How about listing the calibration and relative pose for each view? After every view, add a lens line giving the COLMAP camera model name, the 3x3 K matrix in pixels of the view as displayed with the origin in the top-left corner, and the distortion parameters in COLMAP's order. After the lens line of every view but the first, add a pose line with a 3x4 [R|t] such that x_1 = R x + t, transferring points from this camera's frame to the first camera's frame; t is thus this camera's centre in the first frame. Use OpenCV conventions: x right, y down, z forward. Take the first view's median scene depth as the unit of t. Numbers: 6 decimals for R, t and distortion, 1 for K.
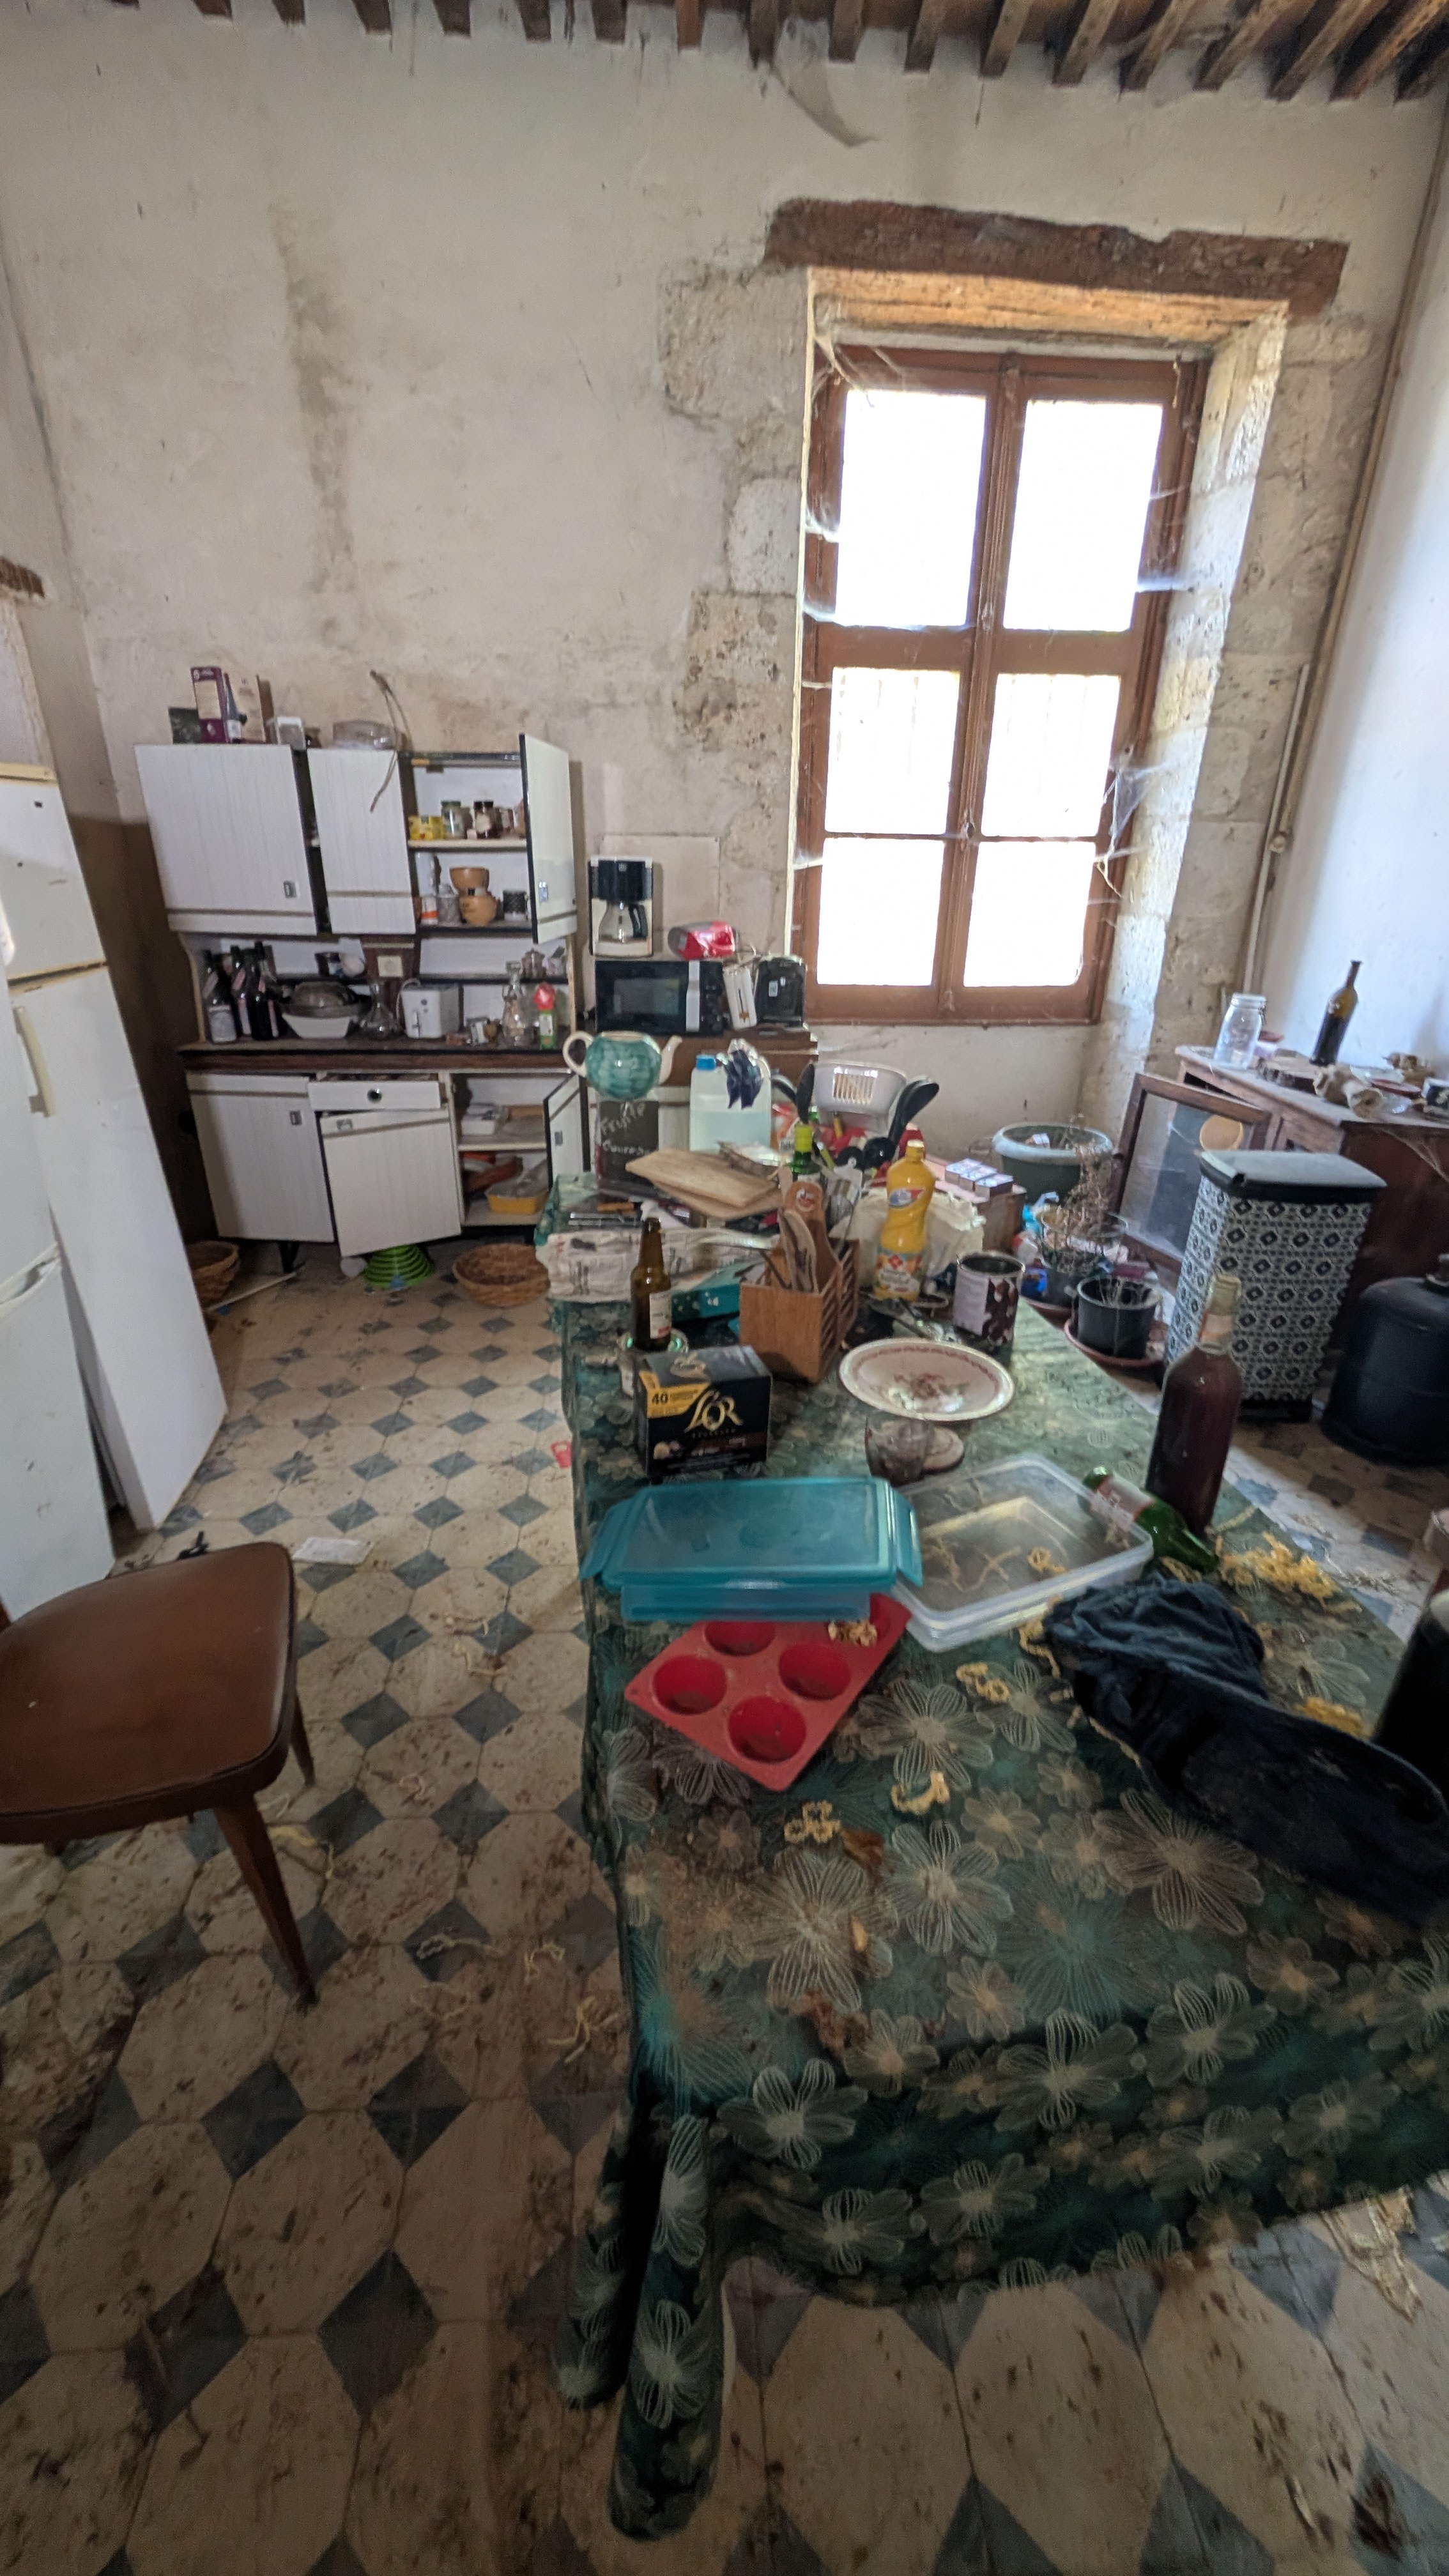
lens RADIAL K [[980.3, 0, 709.7], [0, 980.3, 1284.7], [0, 0, 1]] dist [0.000985, -0.000205]
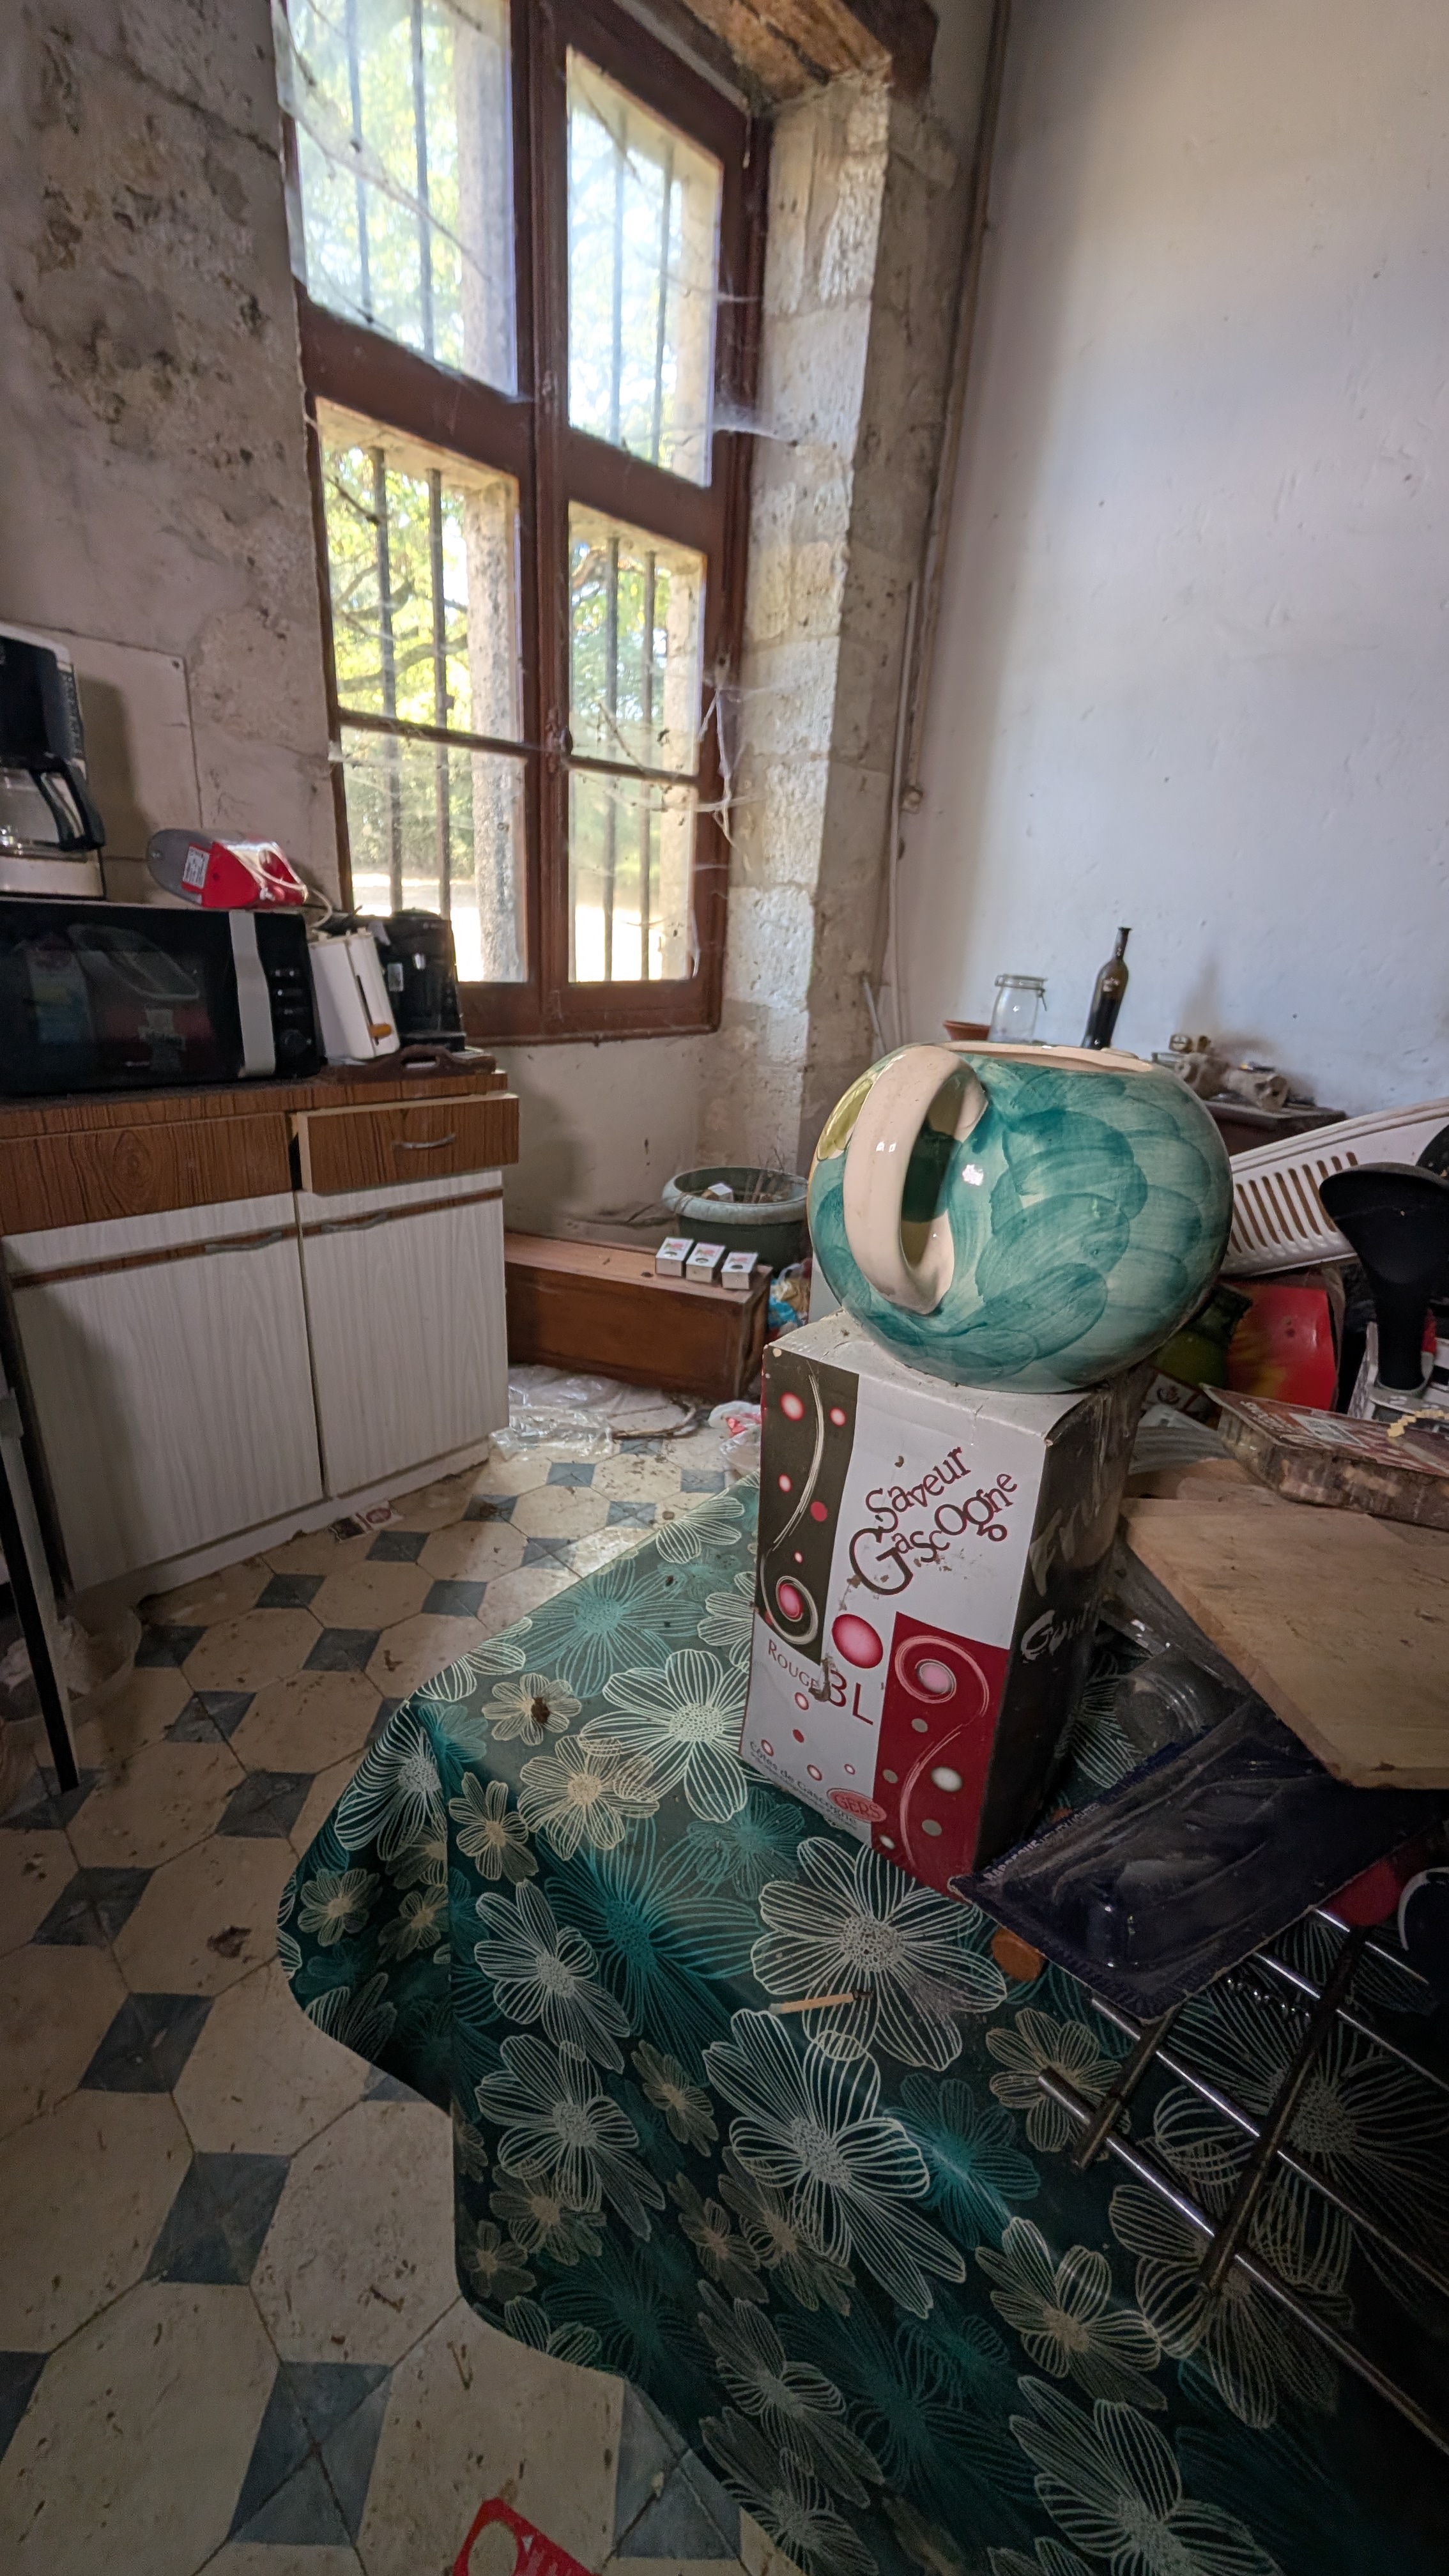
lens RADIAL K [[980.3, 0, 709.7], [0, 980.3, 1284.7], [0, 0, 1]] dist [0.000985, -0.000205]
pose [[0.753089, -0.206808, 0.624570, -0.156320], [0.226251, 0.972820, 0.049314, -0.137900], [-0.617793, 0.104172, 0.779410, 0.525747]]
